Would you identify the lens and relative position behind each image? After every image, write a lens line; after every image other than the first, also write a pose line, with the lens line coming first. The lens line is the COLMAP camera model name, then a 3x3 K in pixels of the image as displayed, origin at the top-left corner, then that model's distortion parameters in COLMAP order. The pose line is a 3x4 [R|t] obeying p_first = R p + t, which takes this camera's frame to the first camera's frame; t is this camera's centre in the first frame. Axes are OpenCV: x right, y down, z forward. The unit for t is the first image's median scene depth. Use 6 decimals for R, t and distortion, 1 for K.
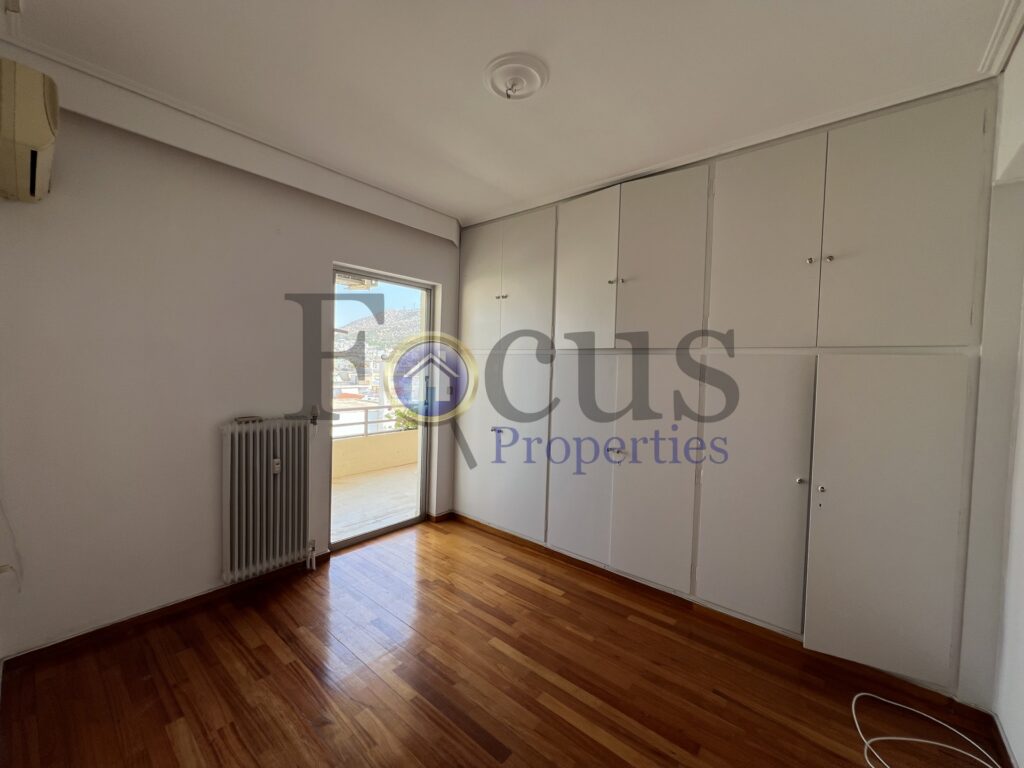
lens RADIAL K [[411.0, 0, 512.0], [0, 411.0, 384.0], [0, 0, 1]] dist [-0.002585, -0.000266]
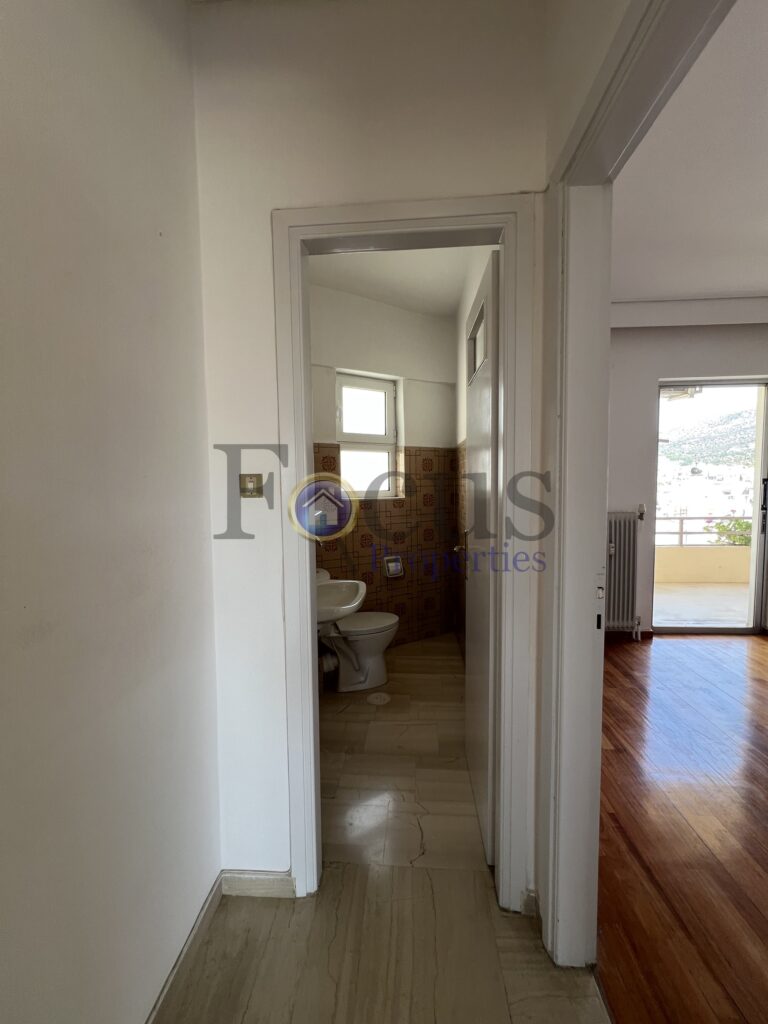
lens RADIAL K [[411.0, 0, 386.4], [0, 411.0, 509.7], [0, 0, 1]] dist [-0.002585, -0.000266]
pose [[0.590592, 0.012347, -0.806876, 0.039955], [-0.004094, 0.999916, 0.012304, 0.051170], [0.806960, -0.003963, 0.590592, -0.274365]]
